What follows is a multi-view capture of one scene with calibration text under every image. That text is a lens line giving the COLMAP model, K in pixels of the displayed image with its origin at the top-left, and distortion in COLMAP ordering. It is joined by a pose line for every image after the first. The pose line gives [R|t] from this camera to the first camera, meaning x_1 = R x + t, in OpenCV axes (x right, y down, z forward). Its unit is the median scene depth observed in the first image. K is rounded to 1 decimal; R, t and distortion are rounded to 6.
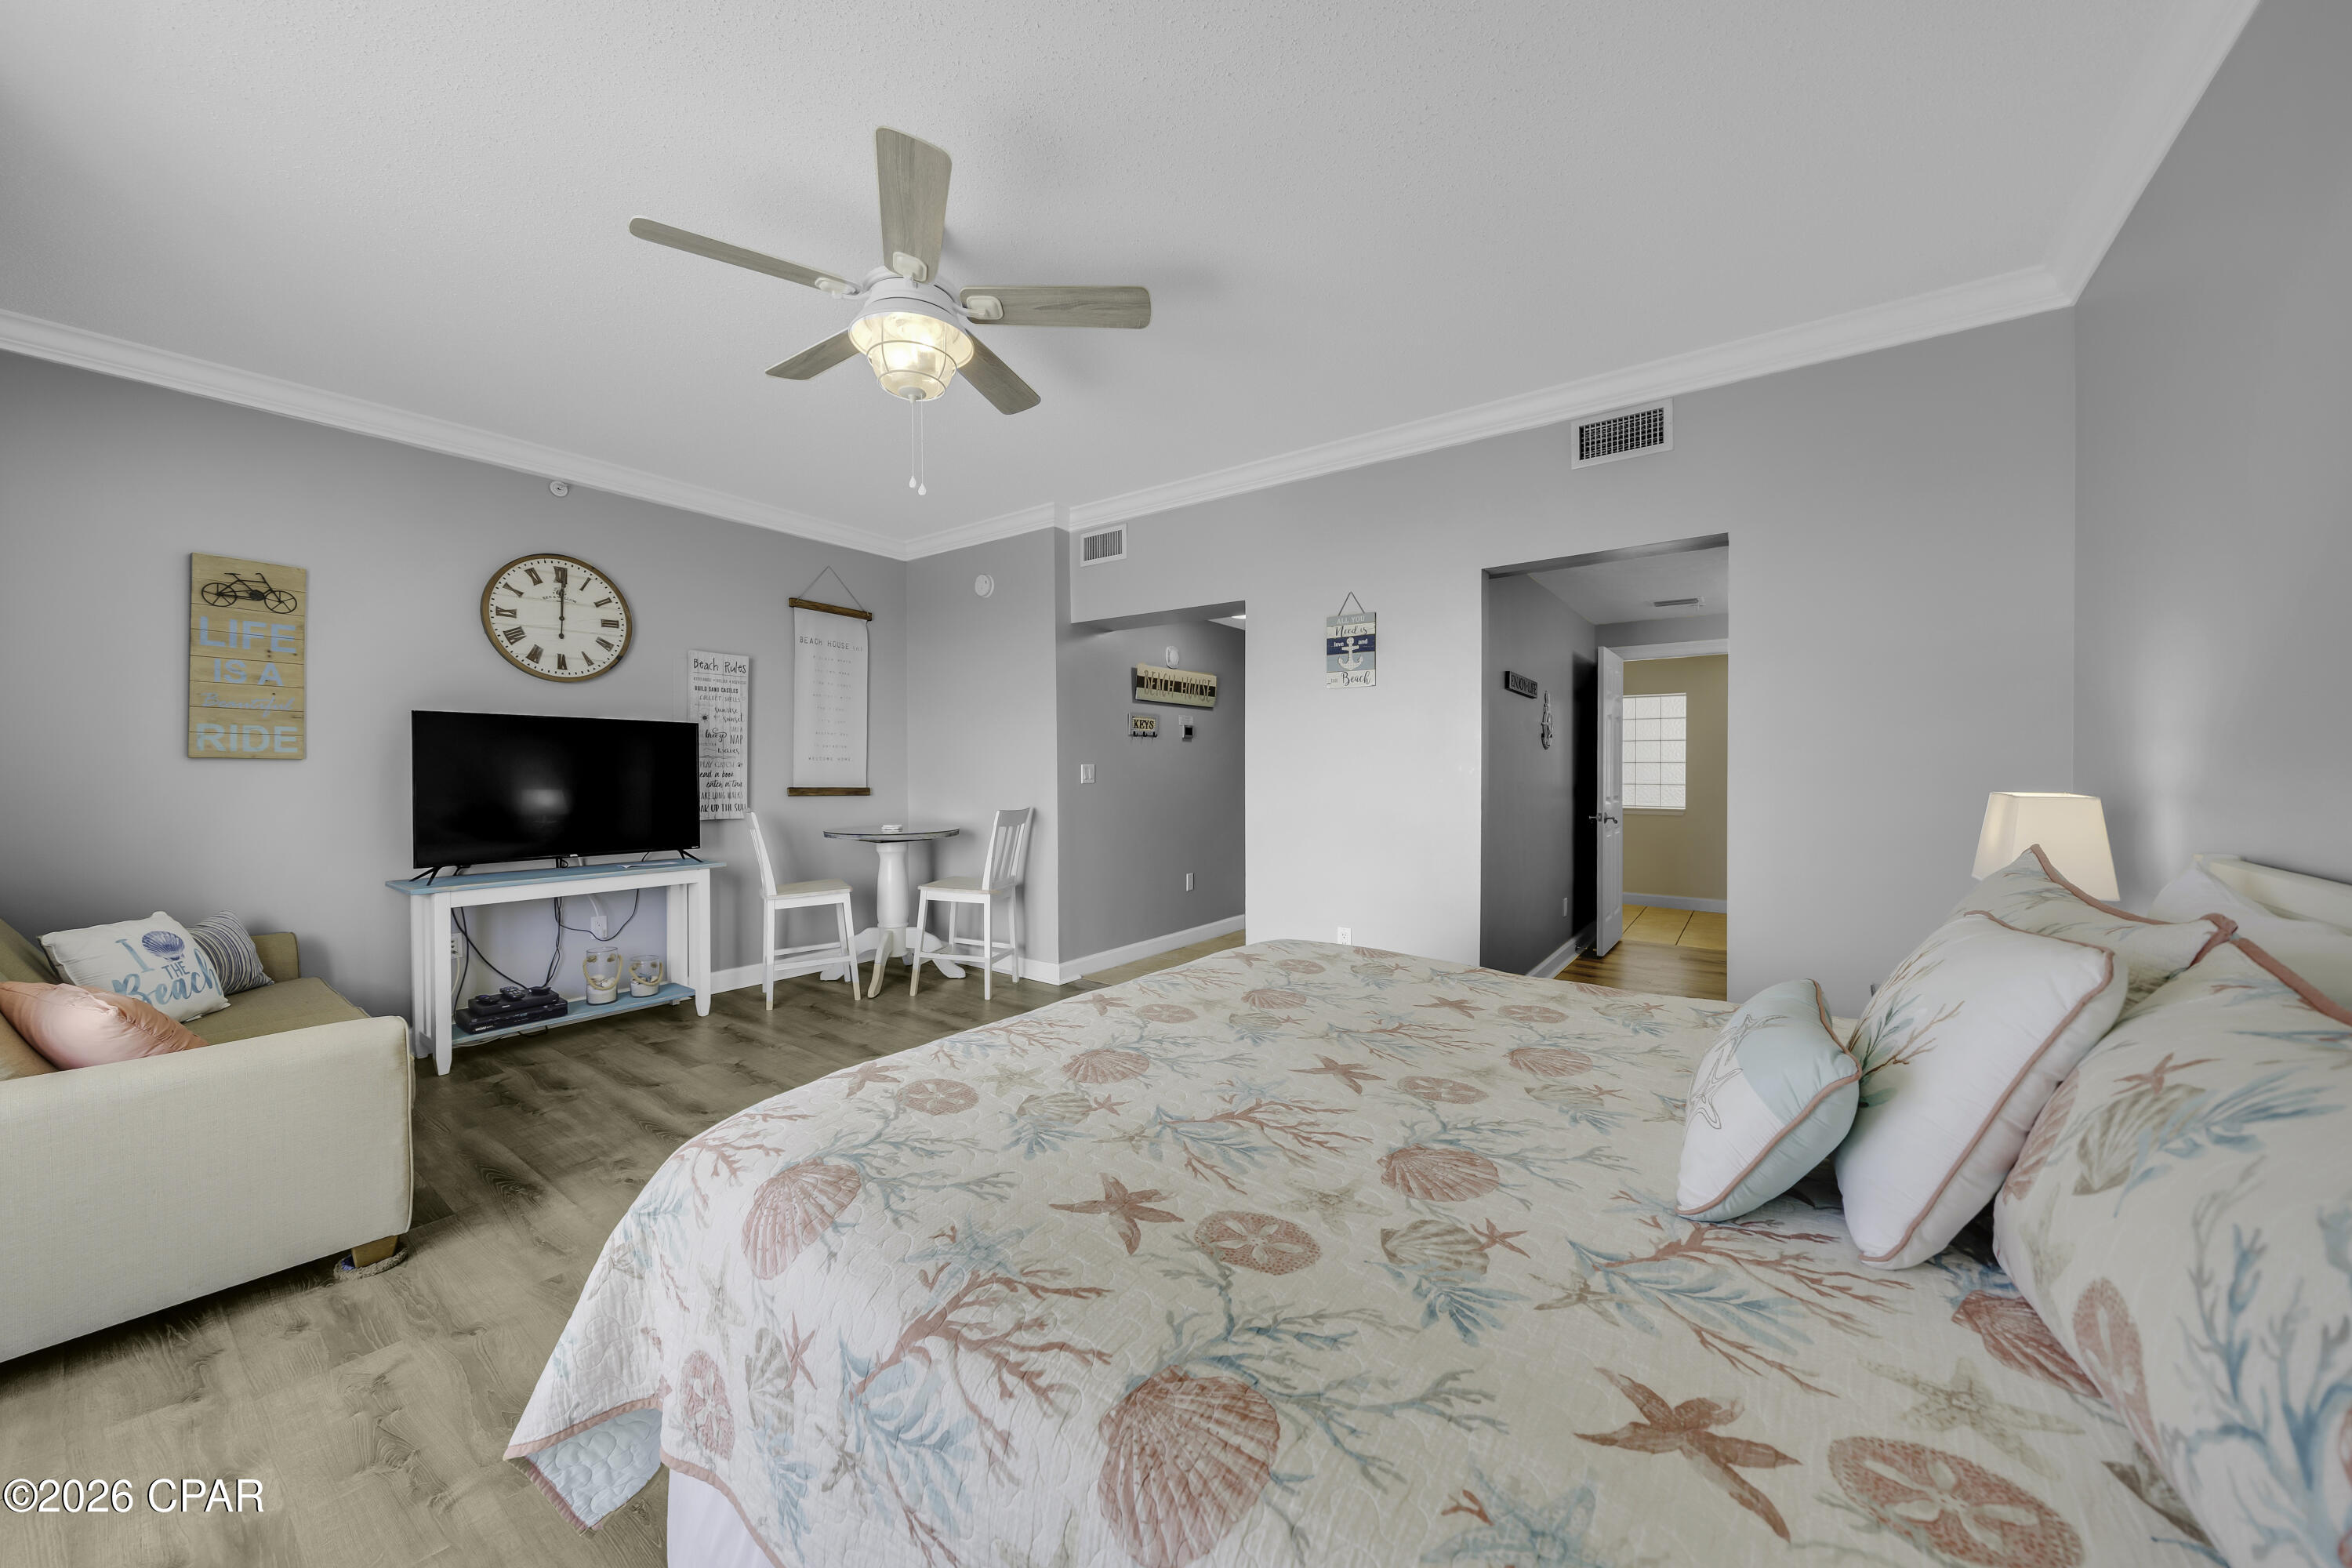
lens RADIAL K [[828.9, 0, 1171.3], [0, 828.9, 766.0], [0, 0, 1]] dist [-0.006937, -0.000386]
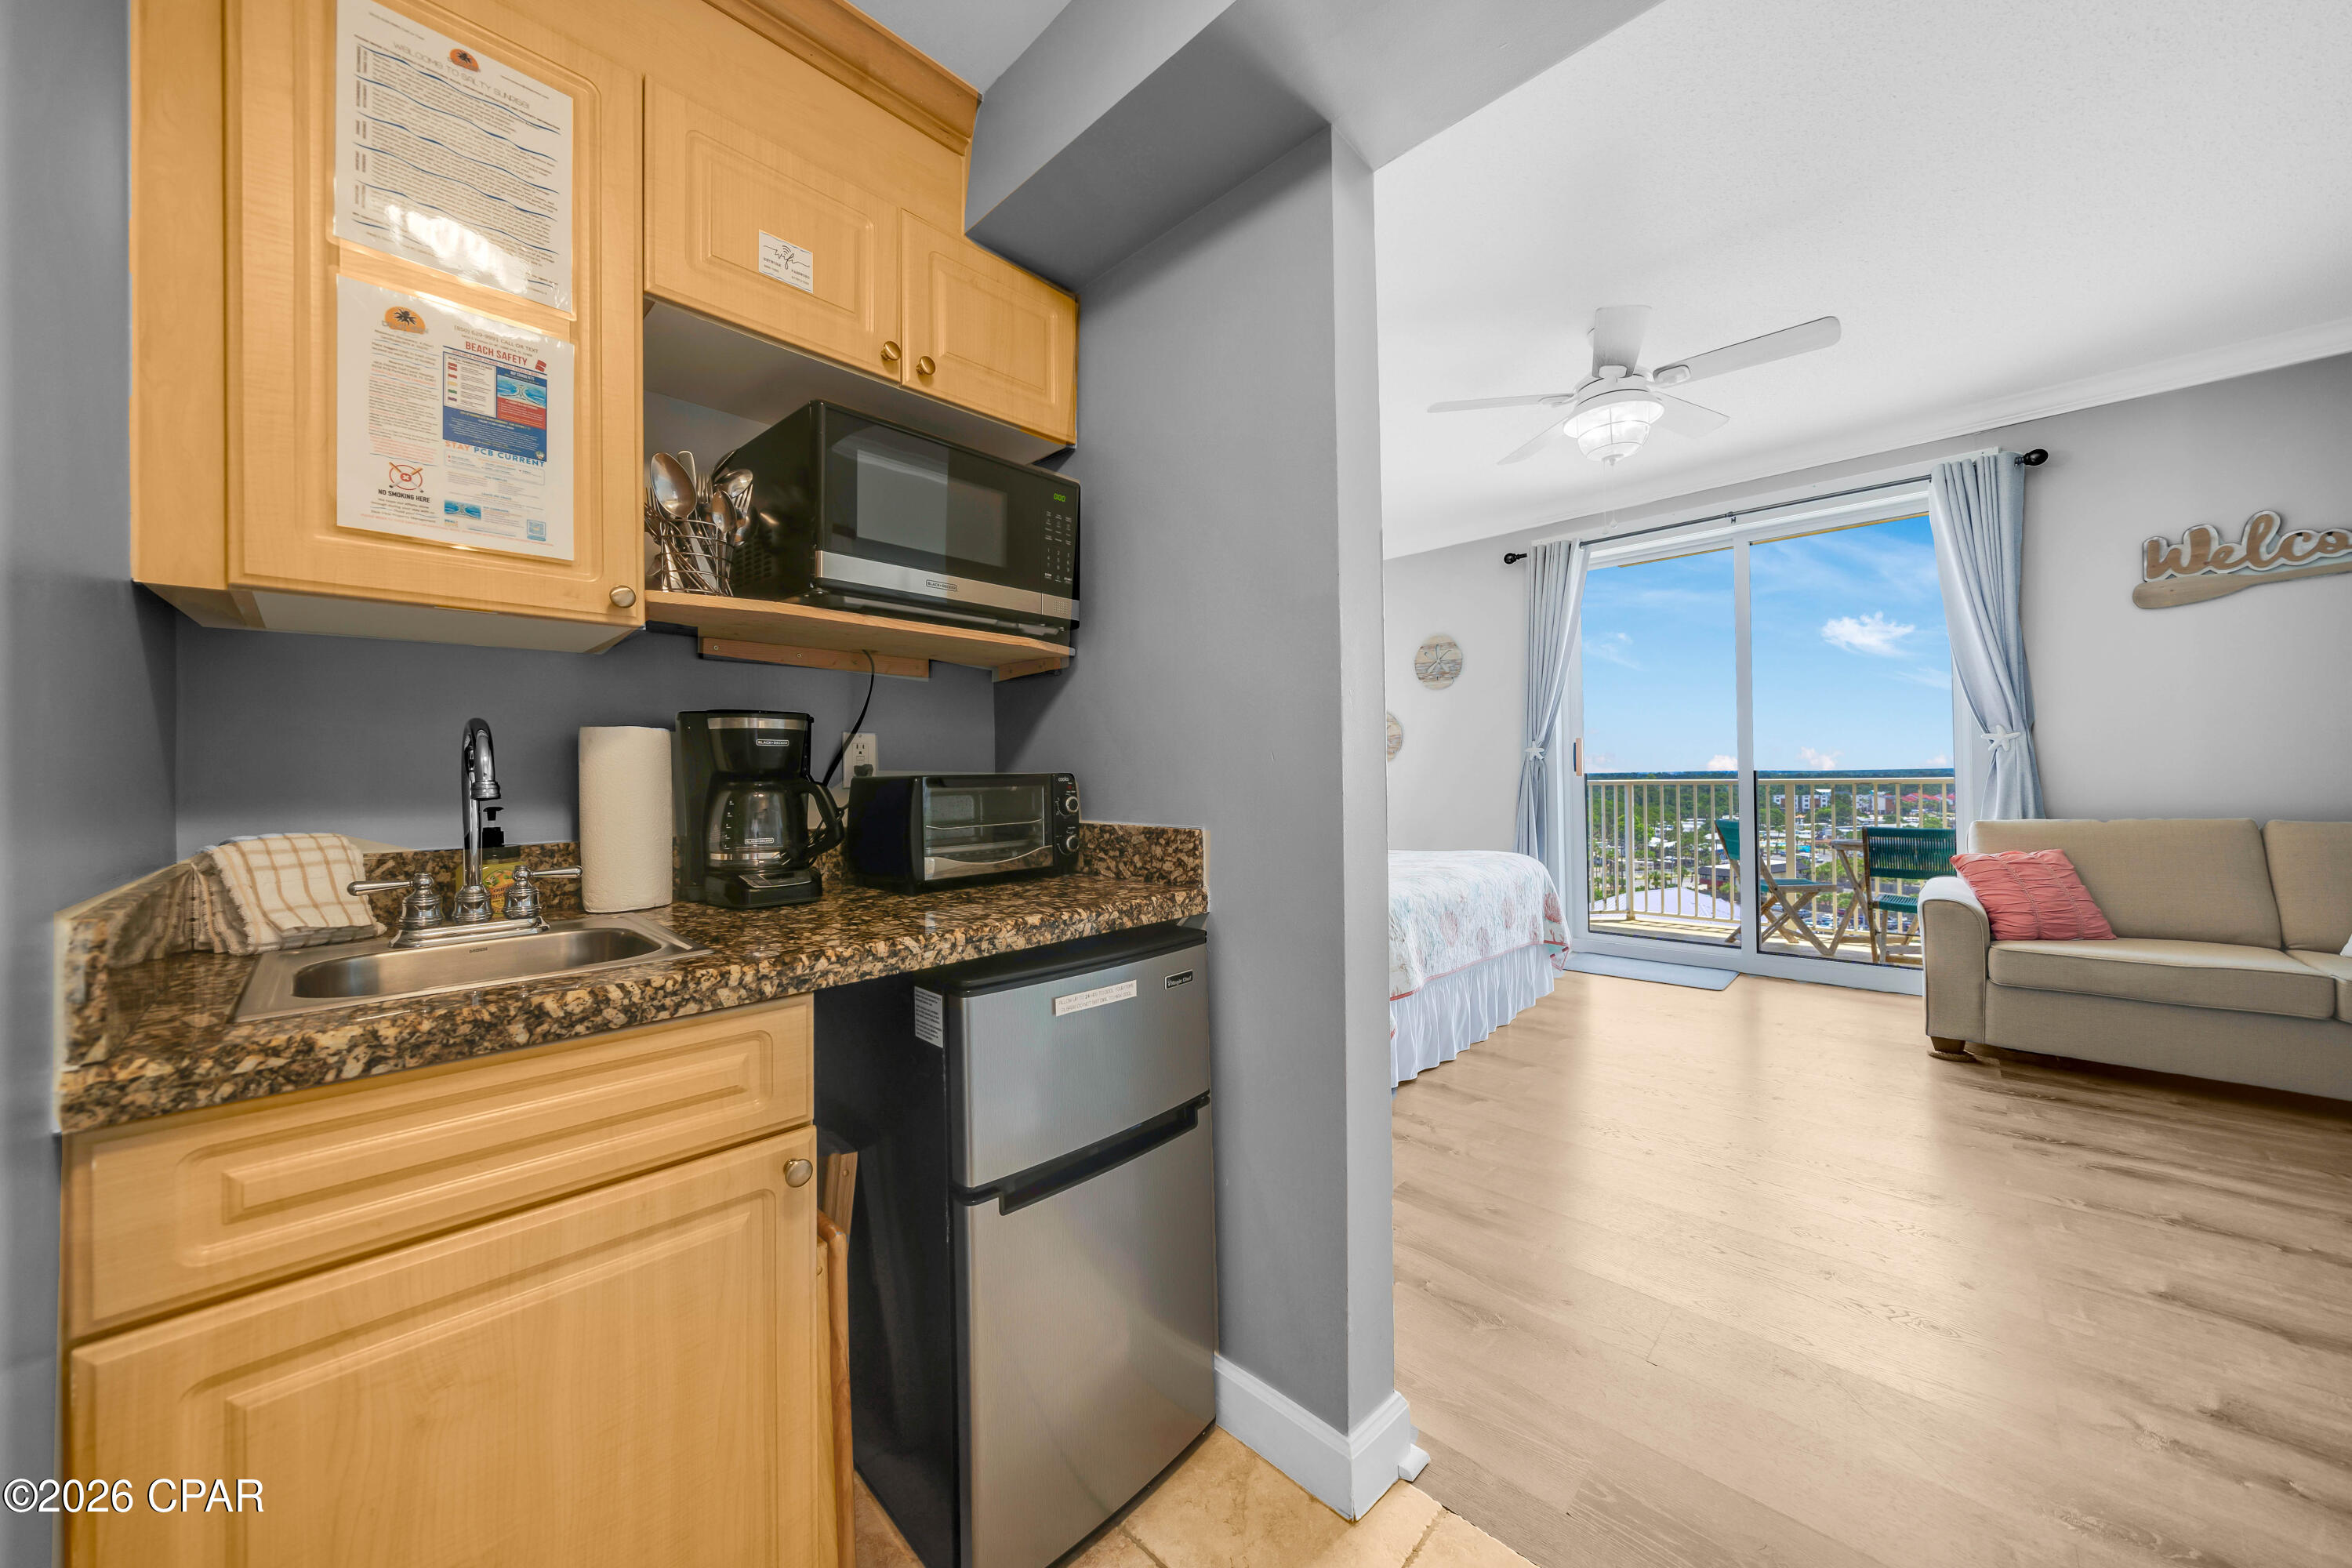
lens RADIAL K [[822.4, 0, 1159.1], [0, 822.4, 769.8], [0, 0, 1]] dist [-0.004661, -0.000082]
pose [[-0.989916, 0.012656, 0.141086, 0.135915], [0.011439, 0.999890, -0.009436, 0.038024], [-0.141190, -0.007727, -0.989952, 1.434884]]
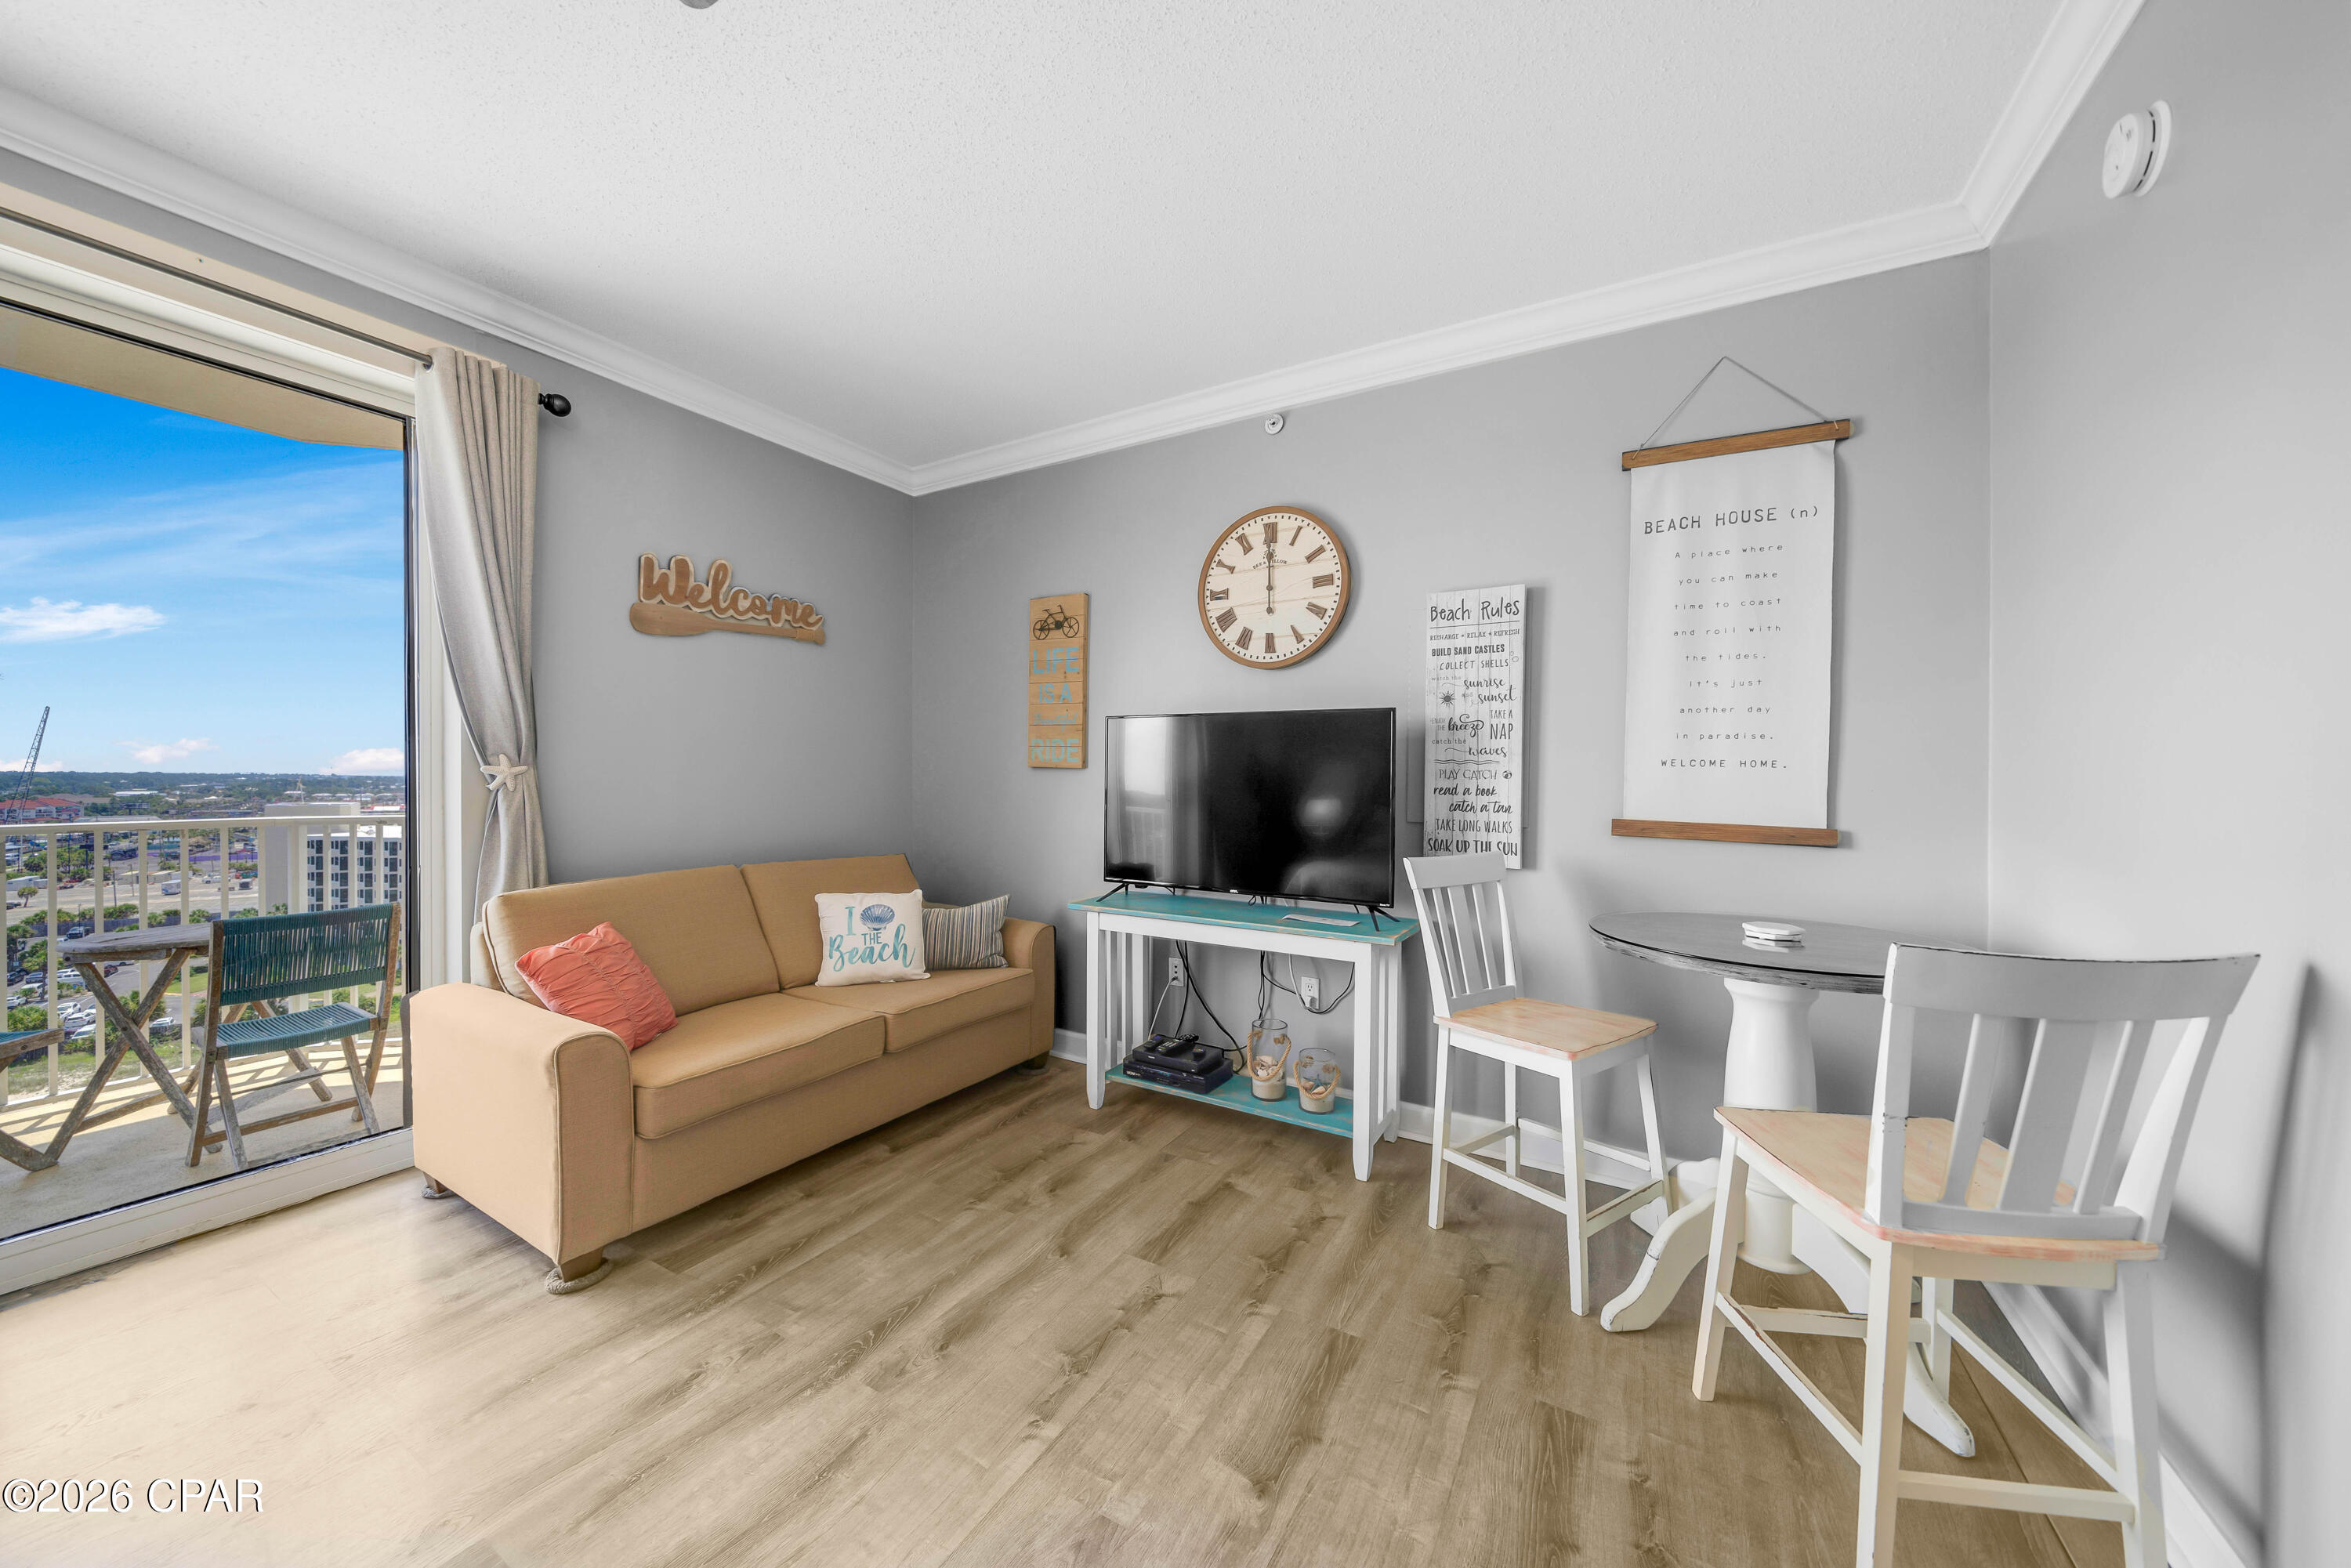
lens RADIAL K [[820.5, 0, 1160.2], [0, 820.5, 774.3], [0, 0, 1]] dist [-0.002894, -0.000117]
pose [[0.095016, -0.002323, -0.995473, 0.030922], [-0.008612, 0.999958, -0.003156, 0.002467], [0.995438, 0.008872, 0.094992, 0.842128]]
